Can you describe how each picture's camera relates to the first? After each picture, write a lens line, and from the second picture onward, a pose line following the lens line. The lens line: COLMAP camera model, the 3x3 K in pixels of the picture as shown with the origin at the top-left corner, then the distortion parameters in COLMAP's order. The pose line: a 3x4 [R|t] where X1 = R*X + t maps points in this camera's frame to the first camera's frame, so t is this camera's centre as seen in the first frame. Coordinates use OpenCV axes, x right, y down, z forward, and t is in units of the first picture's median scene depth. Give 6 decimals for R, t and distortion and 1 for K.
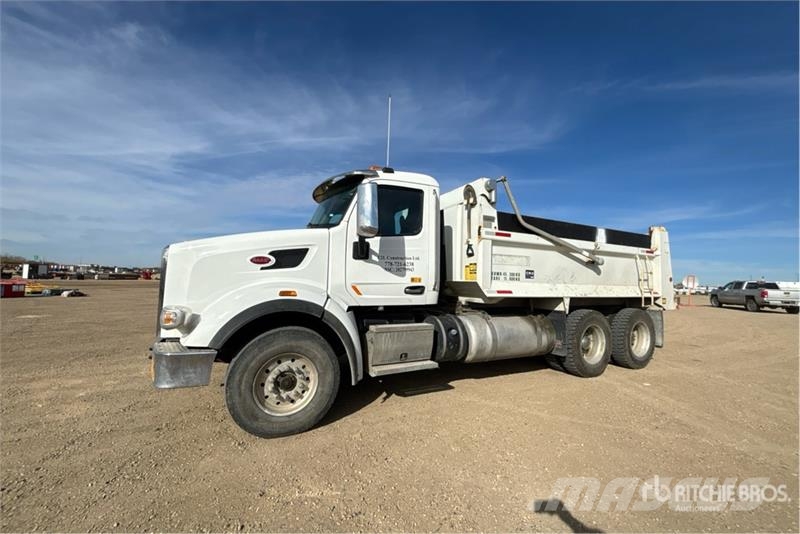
lens RADIAL K [[322.6, 0, 402.9], [0, 322.6, 262.6], [0, 0, 1]] dist [-0.005875, -0.000329]
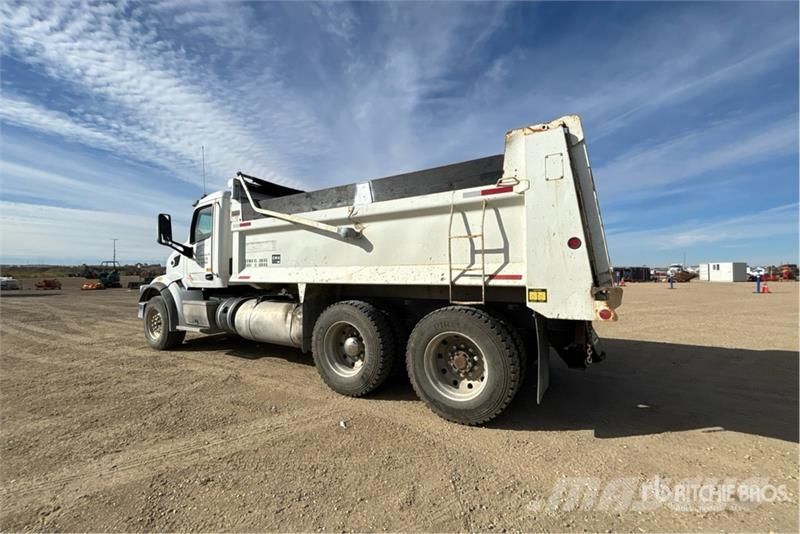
lens RADIAL K [[342.0, 0, 396.7], [0, 342.0, 273.3], [0, 0, 1]] dist [0.011562, -0.000605]
pose [[0.506016, -0.031193, -0.861960, 1.528804], [0.063857, 0.997958, 0.001372, 0.105531], [0.860157, -0.055736, 0.506974, 0.831300]]
